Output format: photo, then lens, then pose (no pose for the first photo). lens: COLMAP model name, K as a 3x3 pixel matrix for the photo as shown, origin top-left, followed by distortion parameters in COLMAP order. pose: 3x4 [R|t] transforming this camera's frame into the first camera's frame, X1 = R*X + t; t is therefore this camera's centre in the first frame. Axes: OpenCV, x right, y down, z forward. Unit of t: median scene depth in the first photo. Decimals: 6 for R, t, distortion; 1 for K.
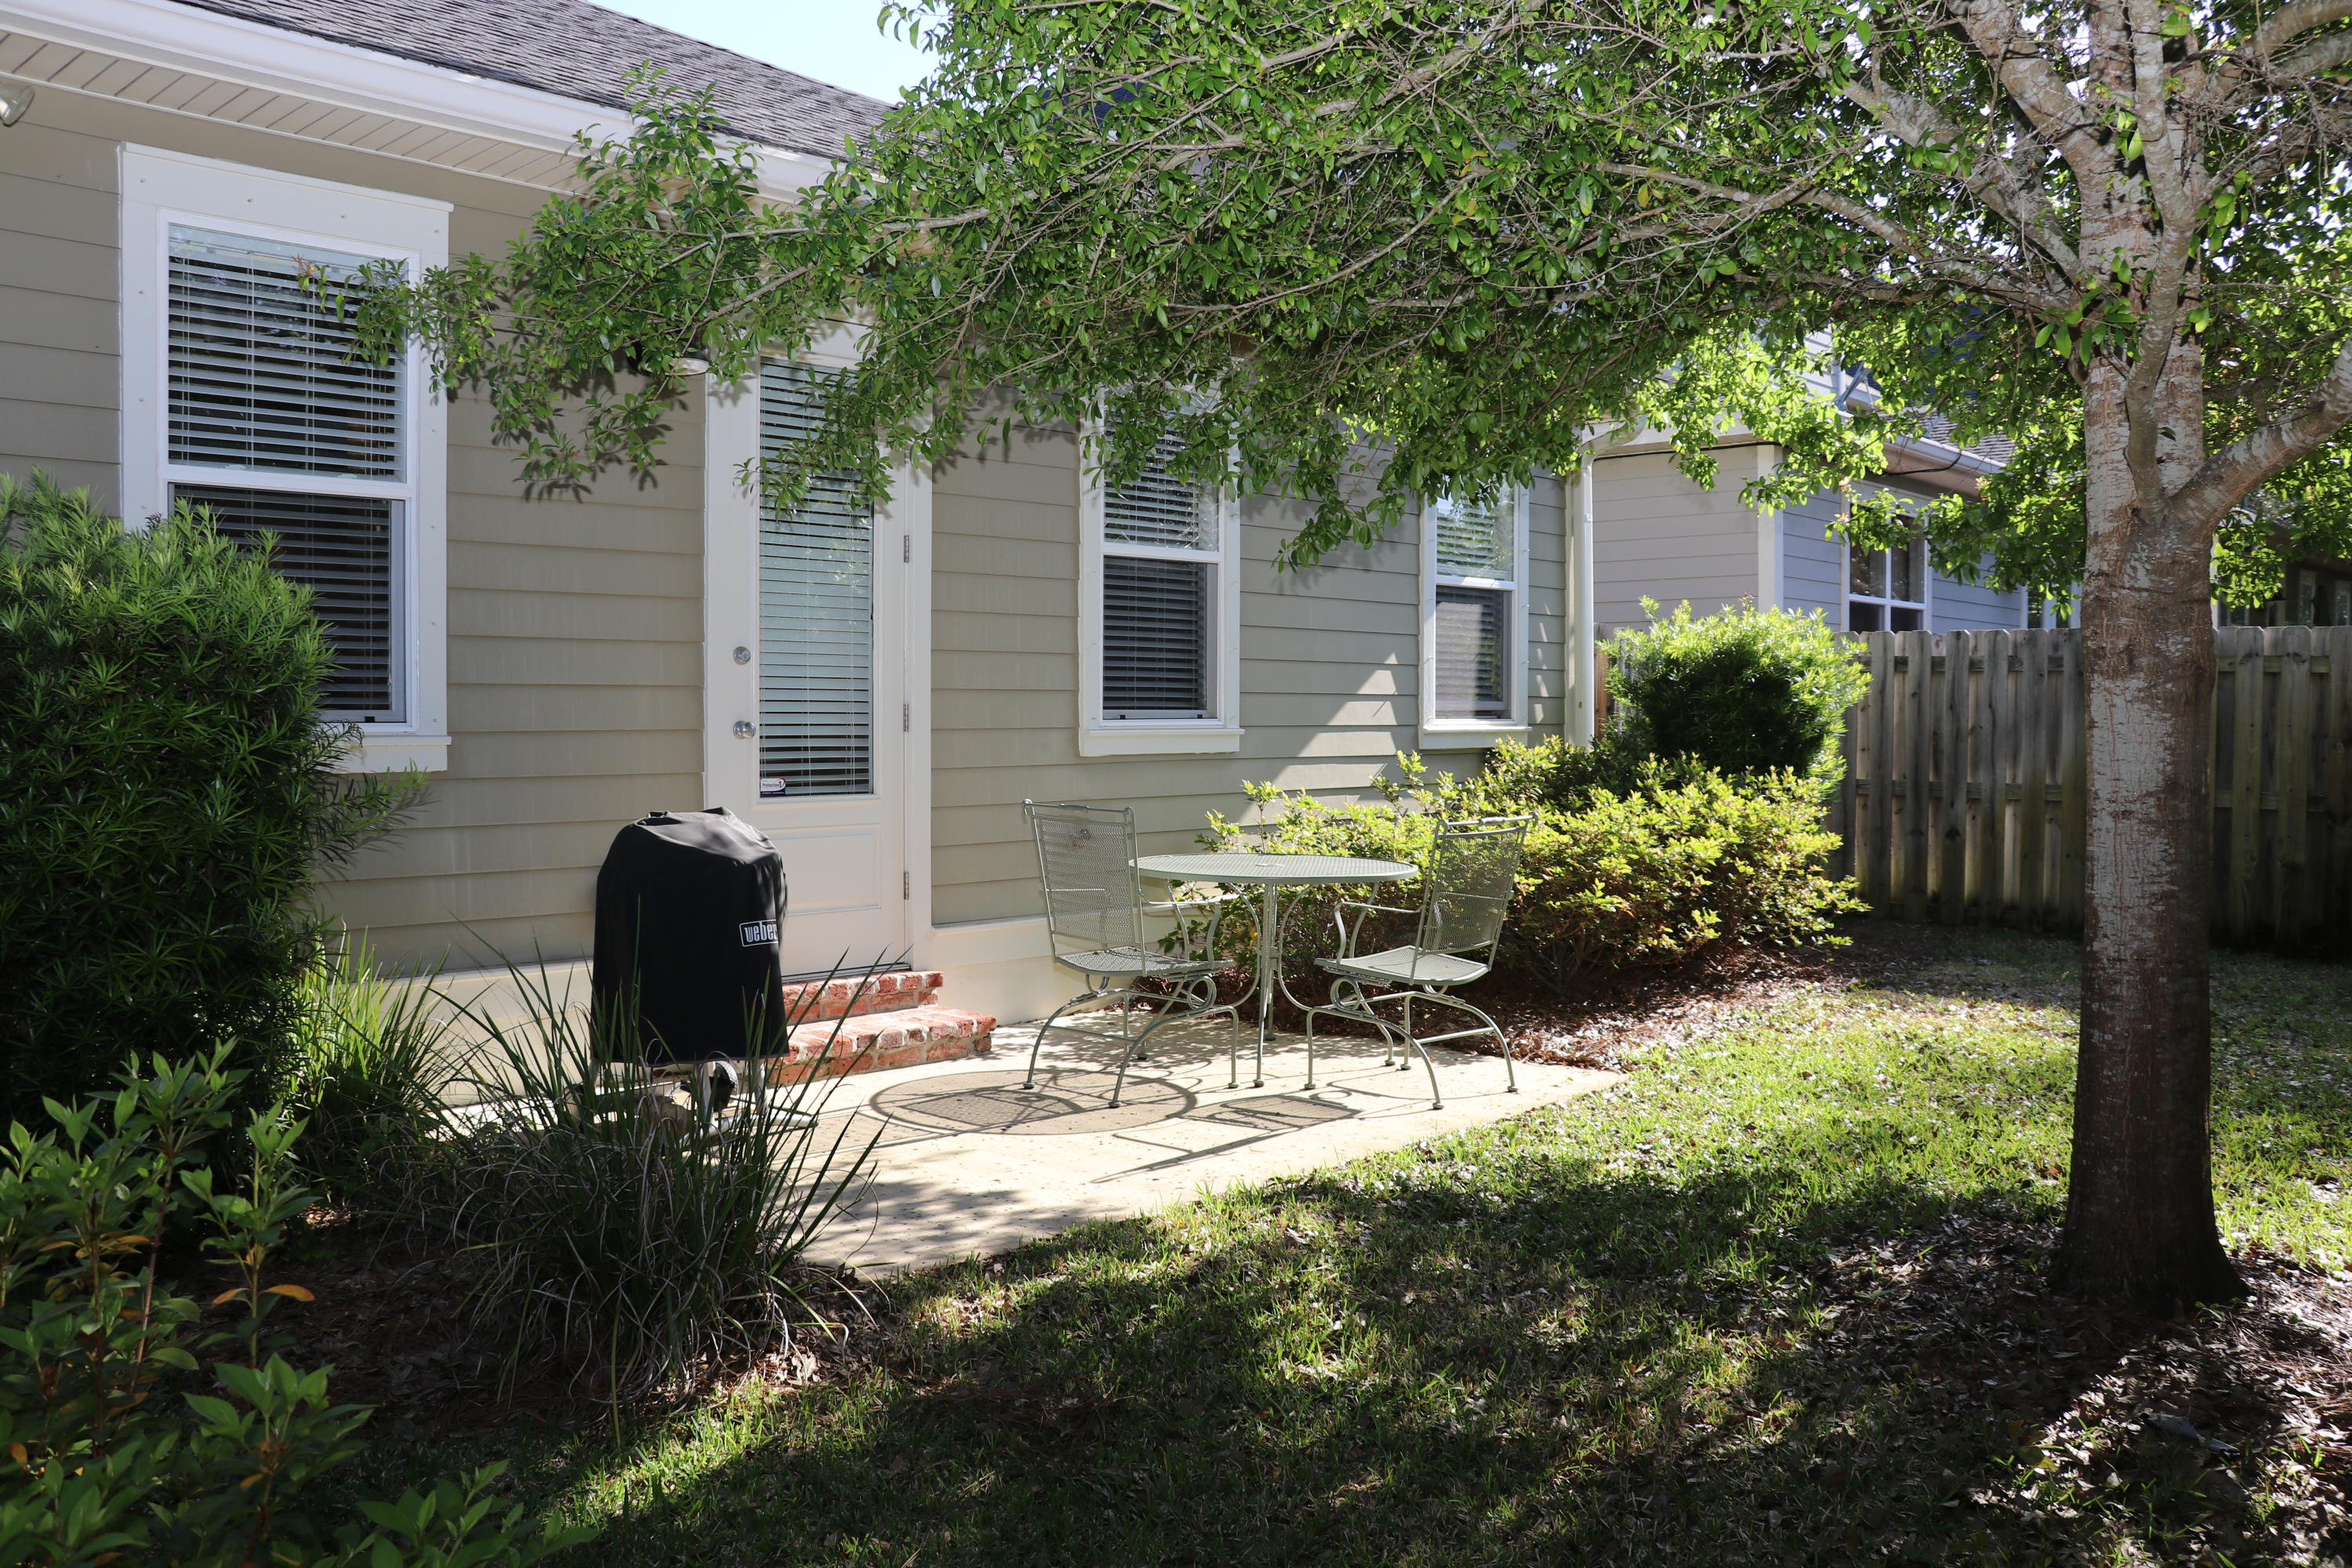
lens RADIAL K [[1923.8, 0, 1176.3], [0, 1923.8, 782.0], [0, 0, 1]] dist [-0.181752, 0.136919]
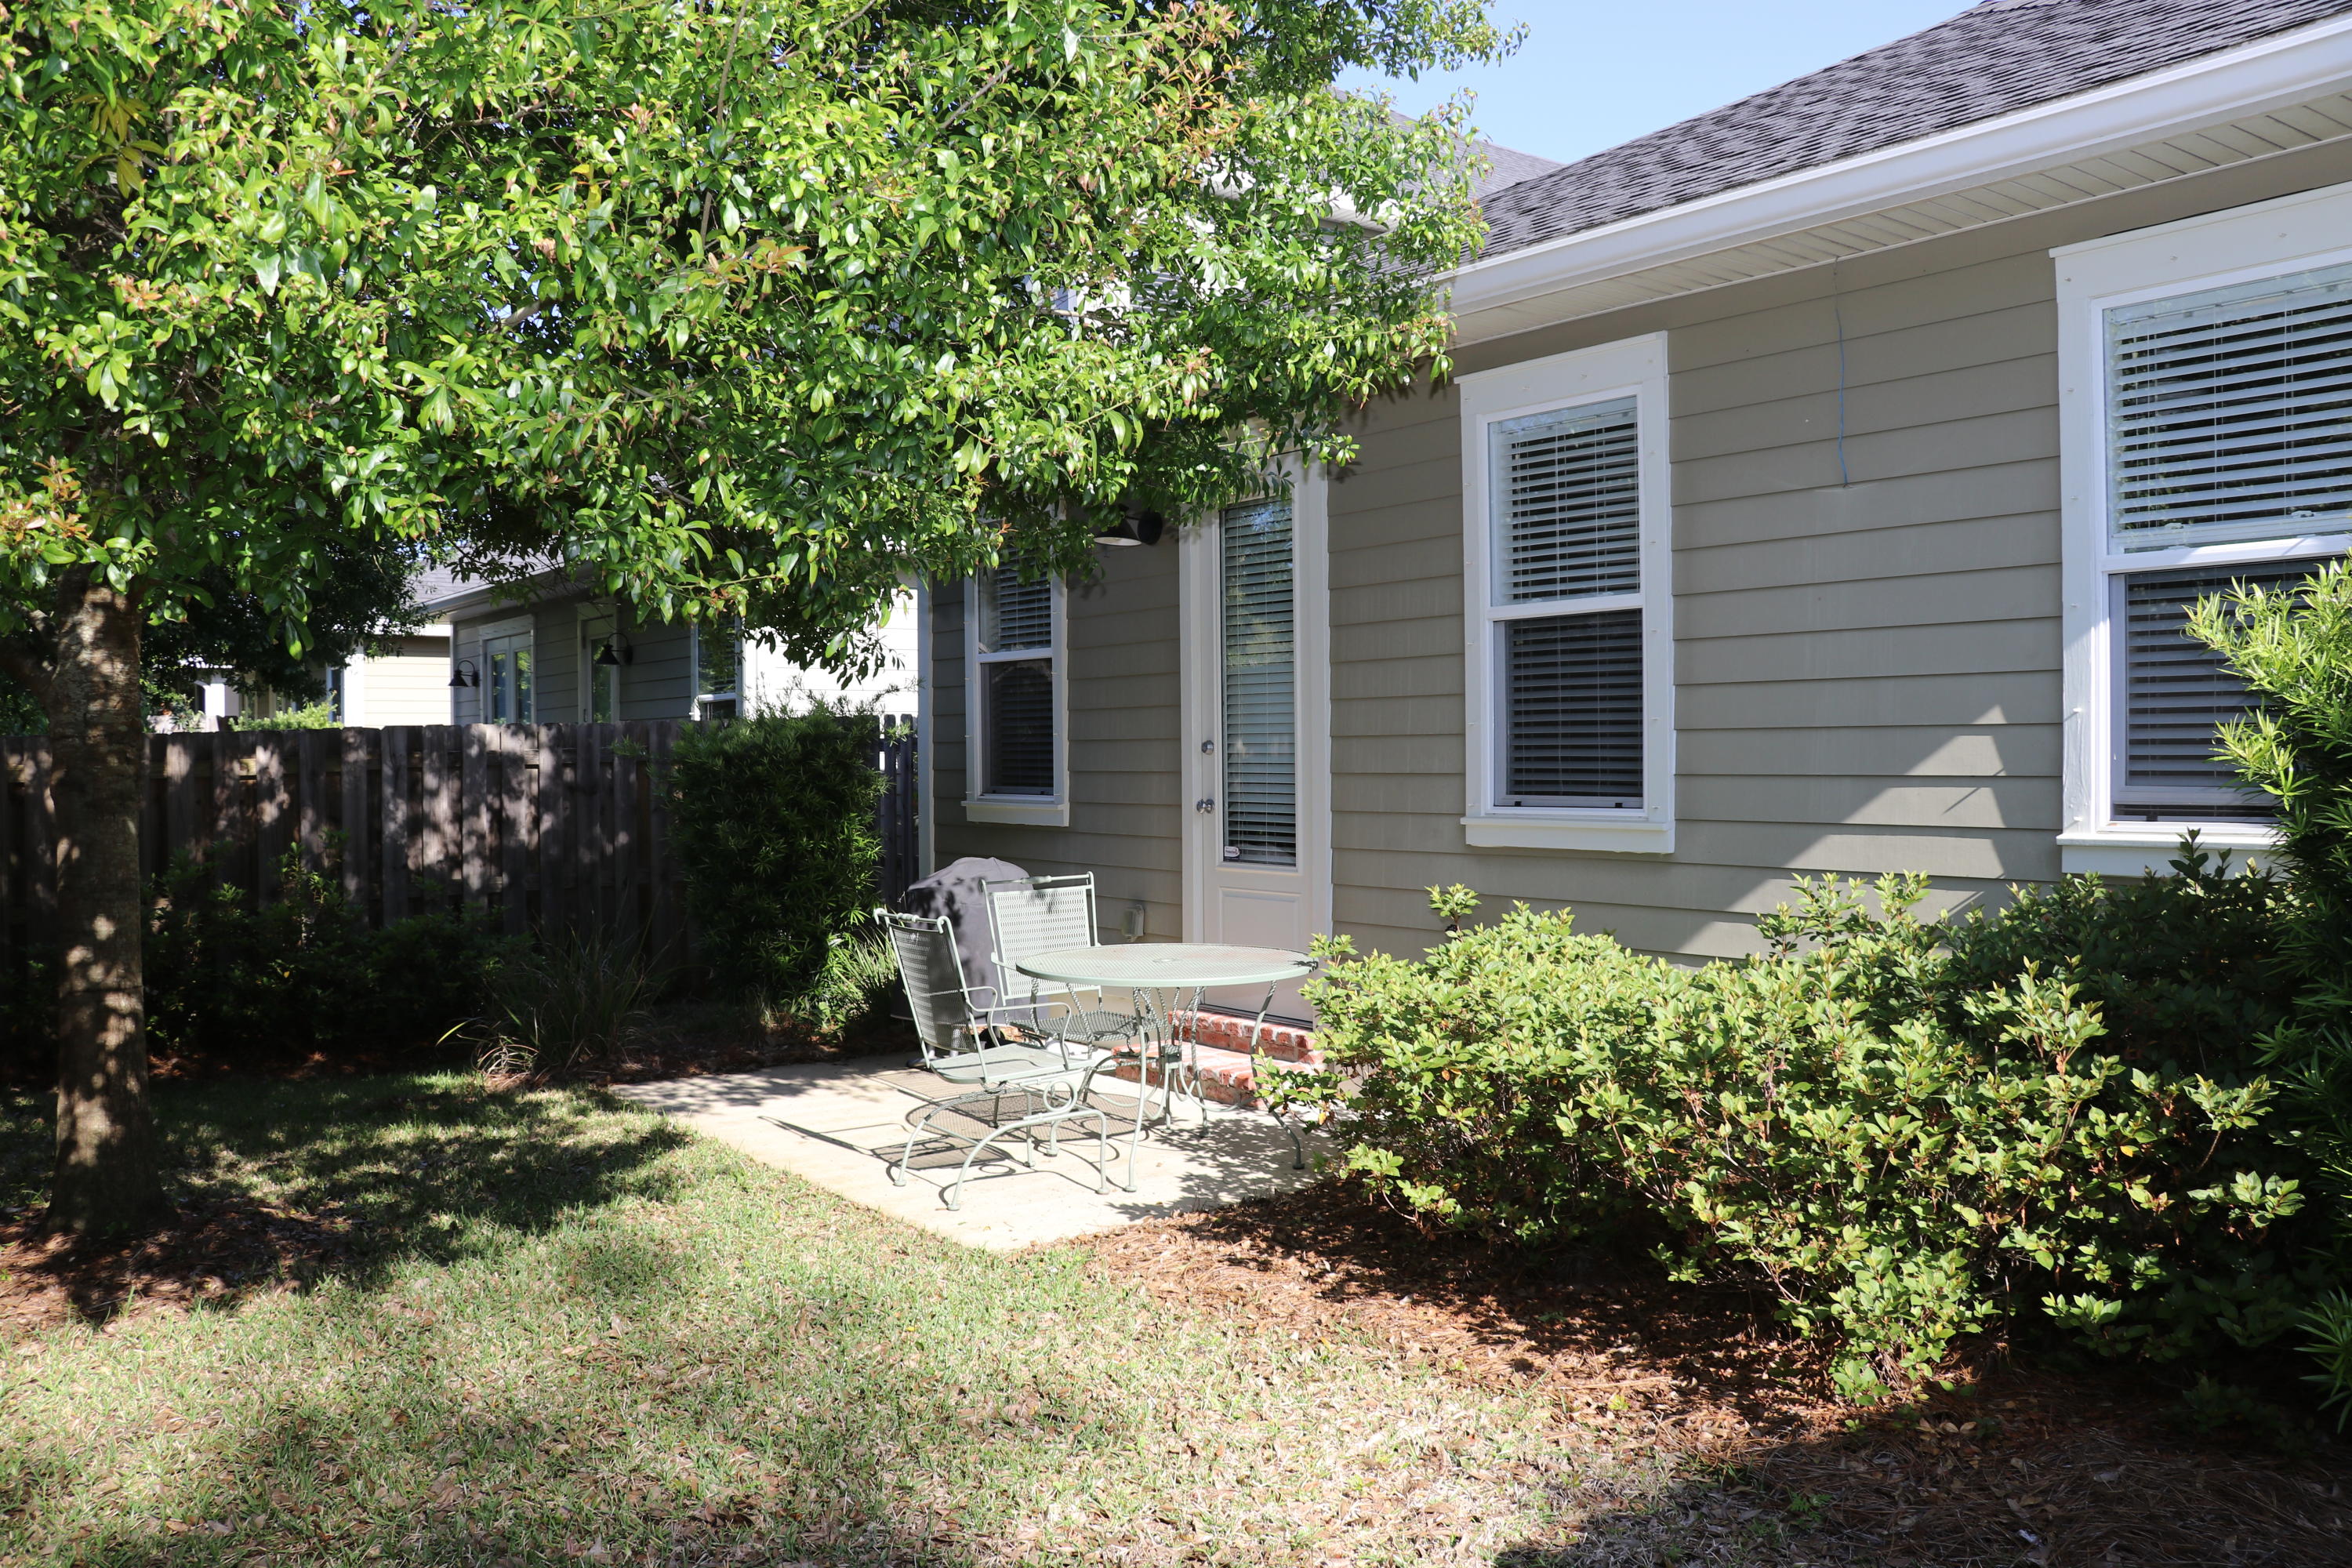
lens RADIAL K [[1923.8, 0, 1176.0], [0, 1923.8, 786.5], [0, 0, 1]] dist [-0.181752, 0.136919]
pose [[-0.200444, 0.002739, -0.979701, 0.807535], [-0.043071, 0.999005, 0.011605, -0.042560], [0.978758, 0.044523, -0.200127, 0.973796]]
